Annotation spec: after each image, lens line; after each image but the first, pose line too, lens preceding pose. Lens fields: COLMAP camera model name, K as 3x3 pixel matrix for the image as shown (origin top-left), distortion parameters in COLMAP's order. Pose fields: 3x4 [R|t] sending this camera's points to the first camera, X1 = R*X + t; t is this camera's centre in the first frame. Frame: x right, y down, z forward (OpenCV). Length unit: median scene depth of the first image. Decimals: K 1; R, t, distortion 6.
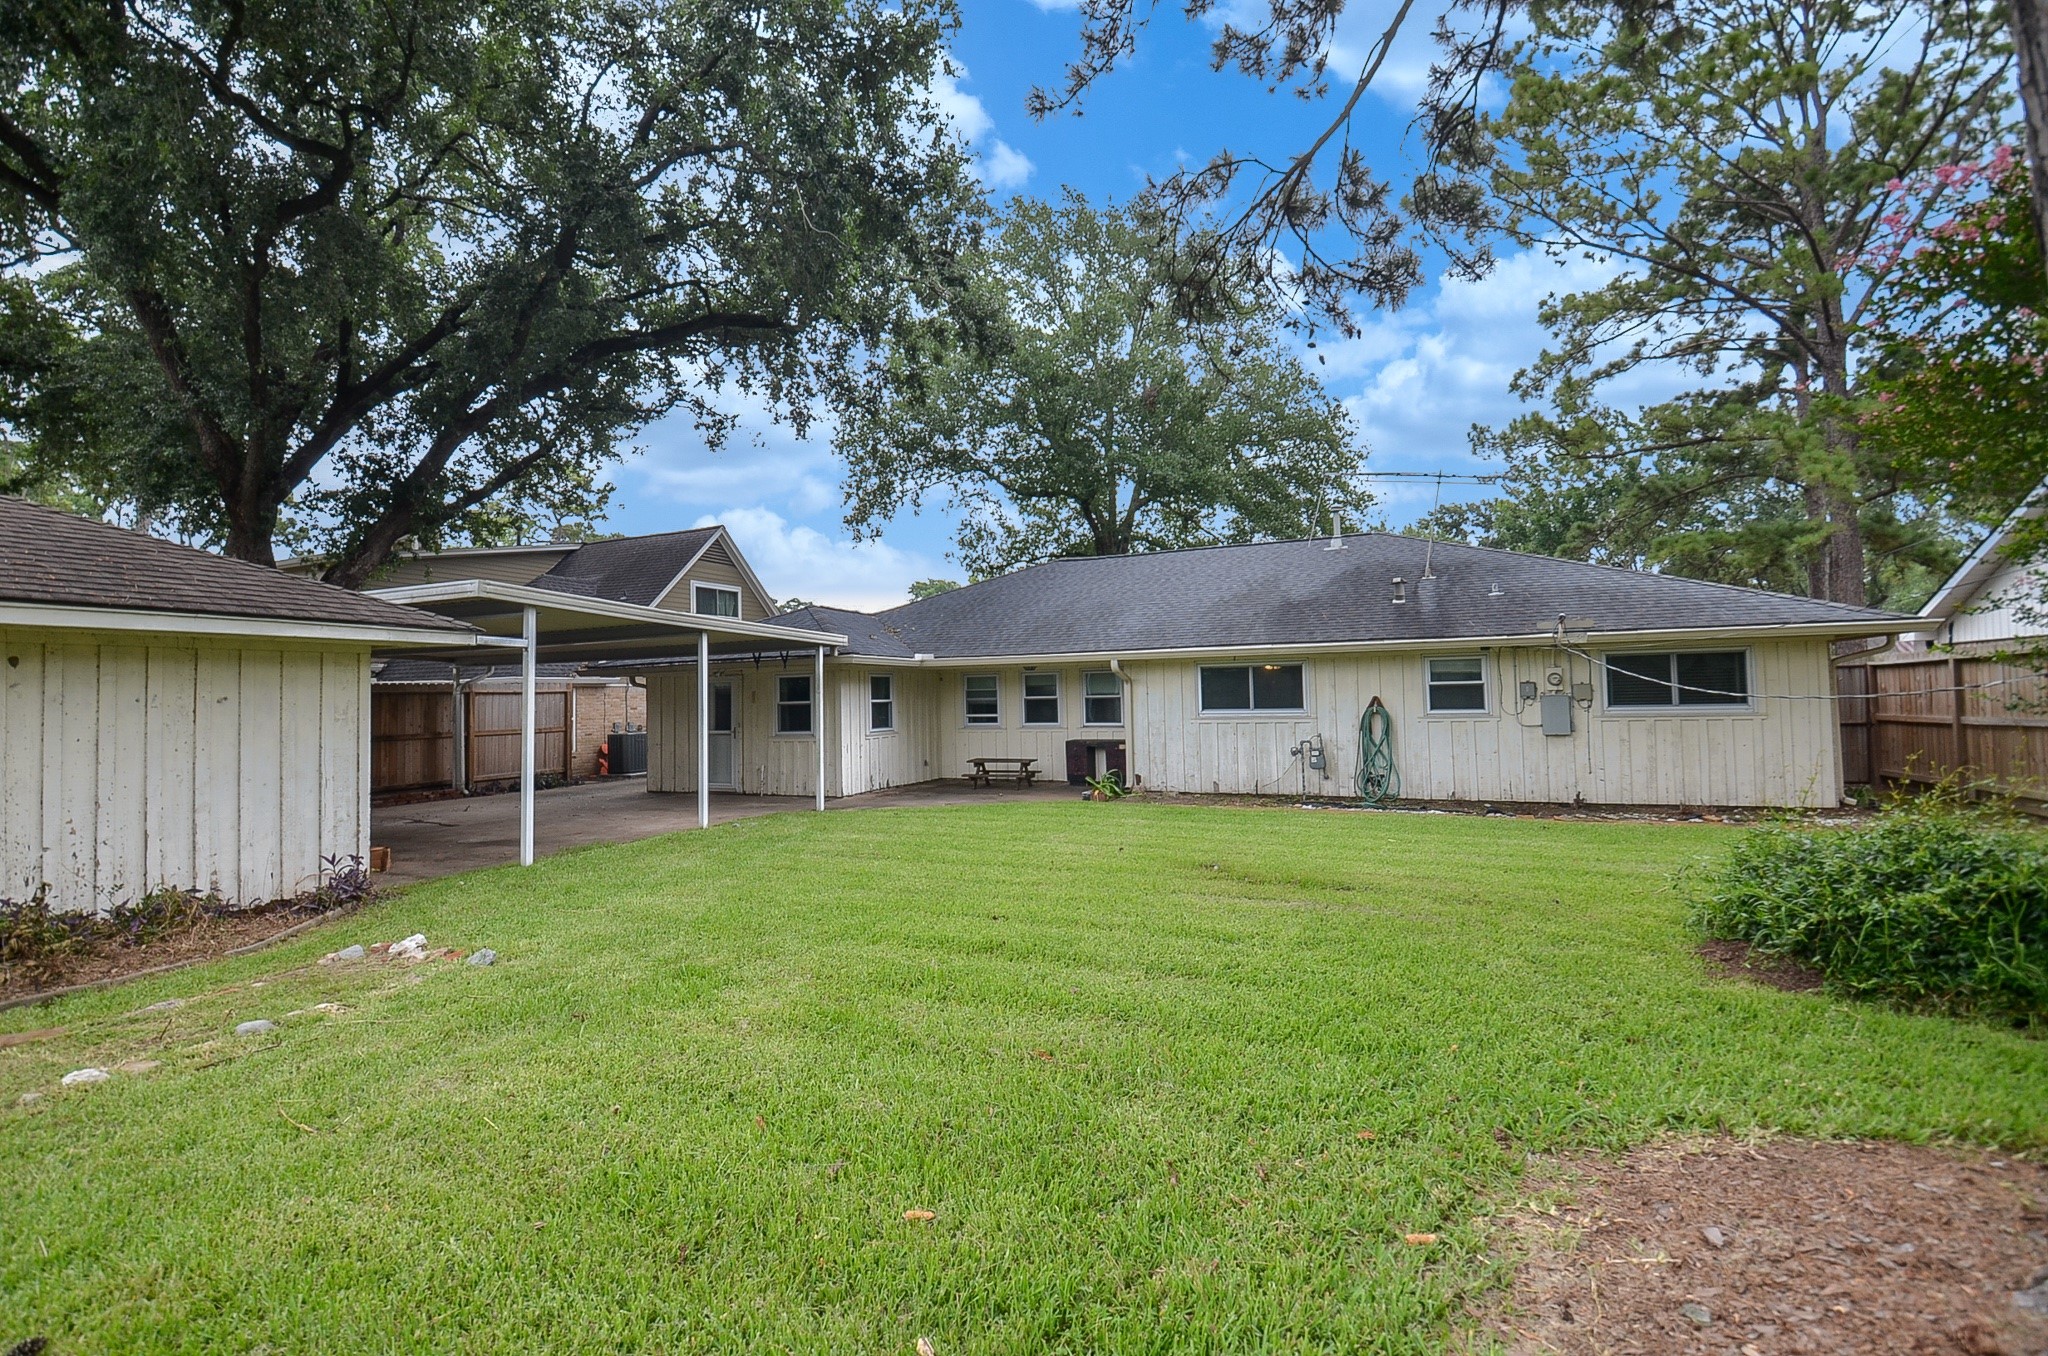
lens RADIAL K [[865.8, 0, 1024.0], [0, 865.8, 678.0], [0, 0, 1]] dist [0.063753, -0.000018]
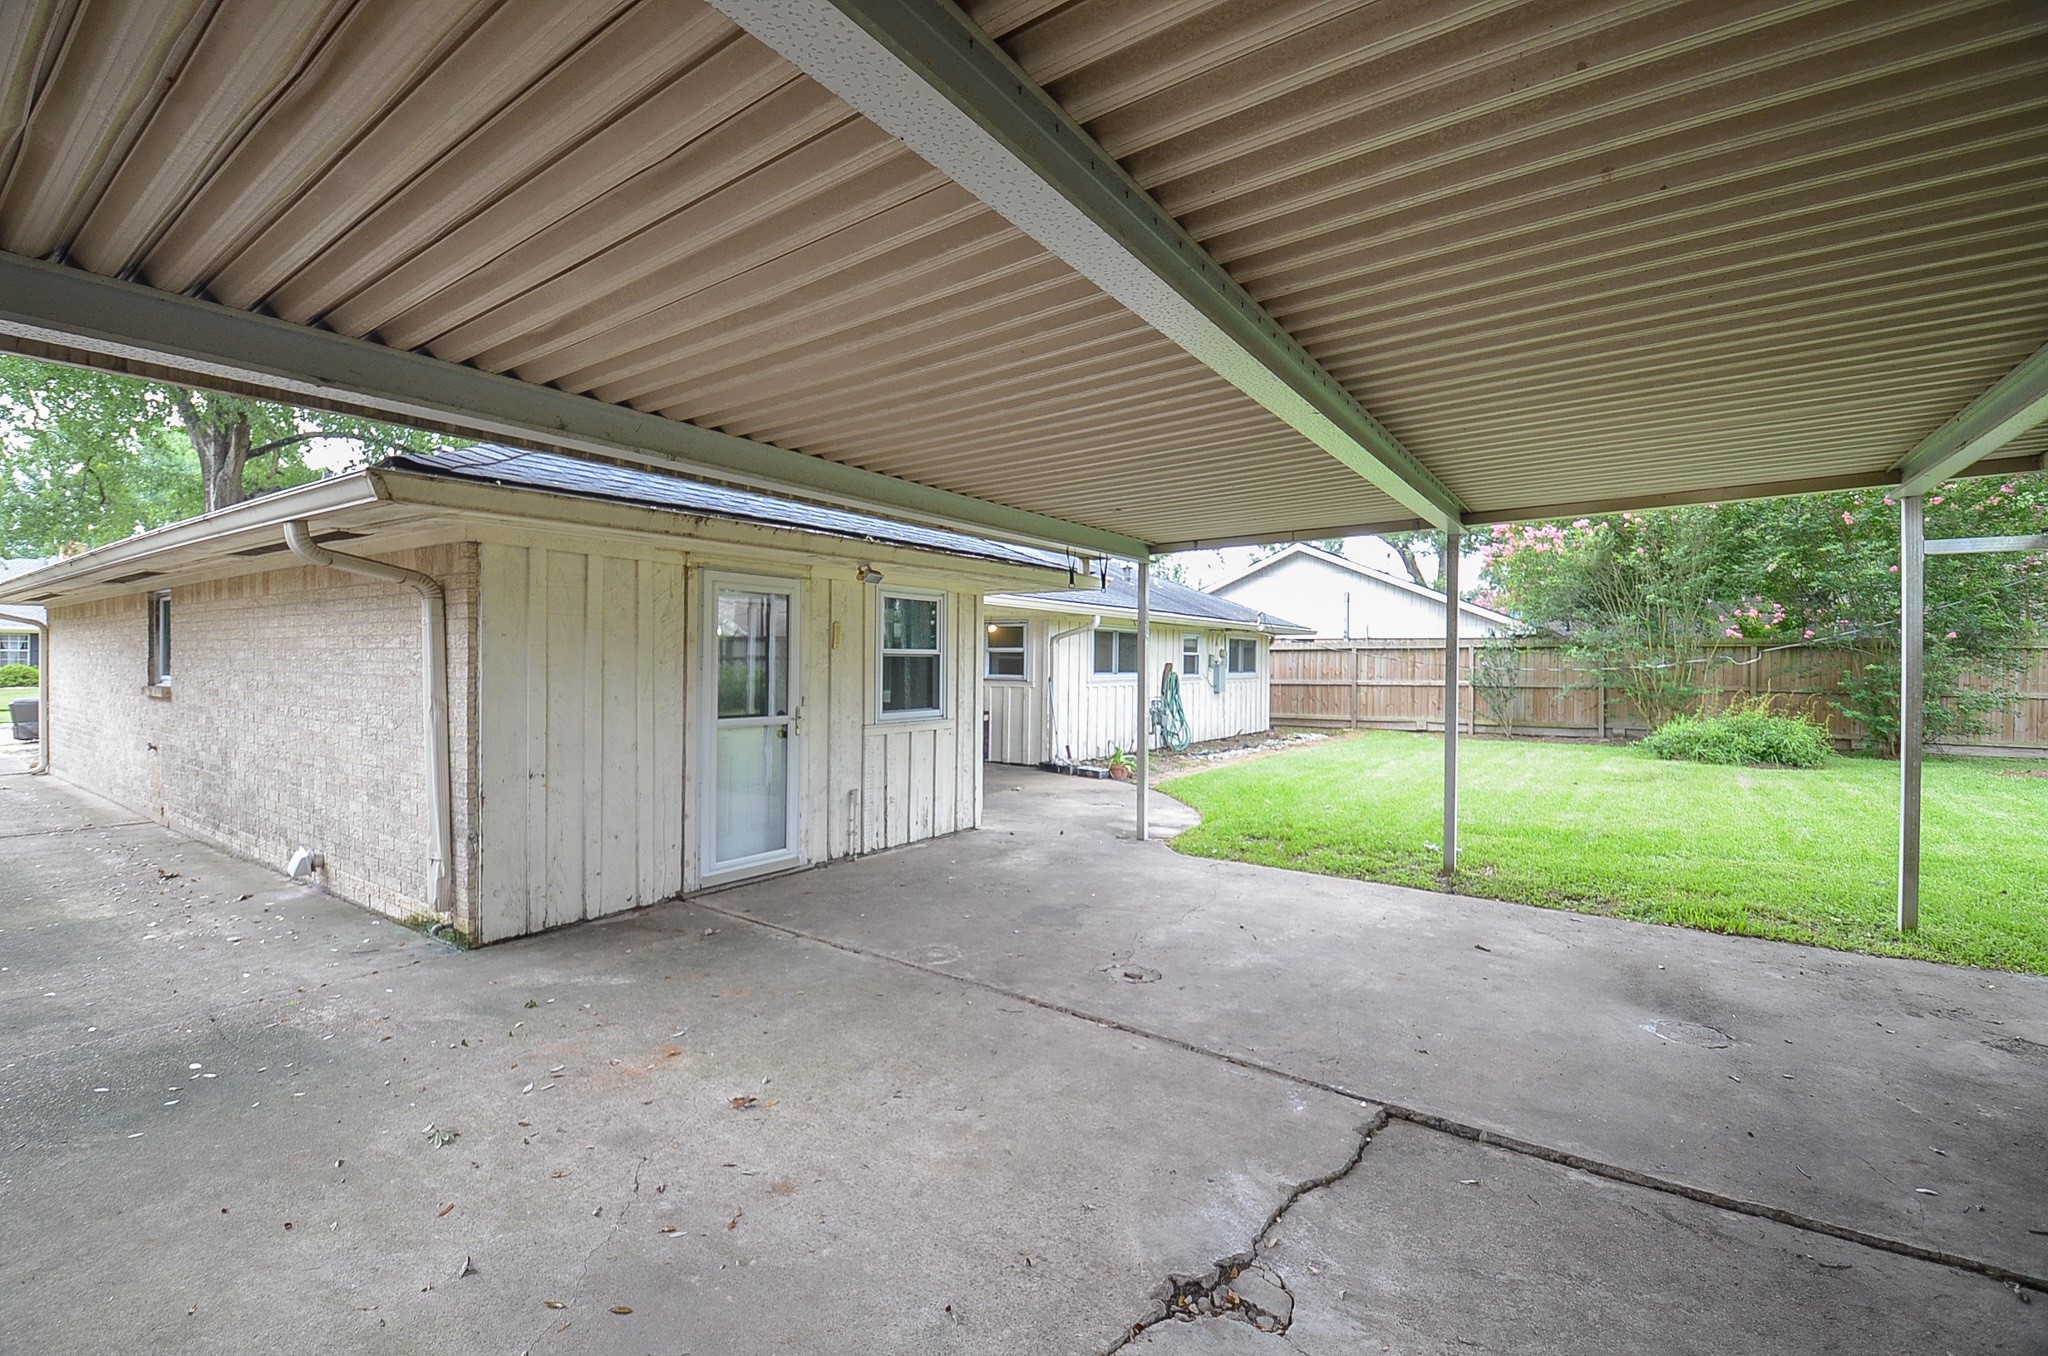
lens RADIAL K [[865.8, 0, 1024.0], [0, 865.8, 678.0], [0, 0, 1]] dist [0.063753, -0.000018]
pose [[0.258954, 0.003174, 0.965884, -0.621552], [-0.032836, 0.999446, 0.005519, 0.034475], [-0.965331, -0.033145, 0.258914, 0.718565]]
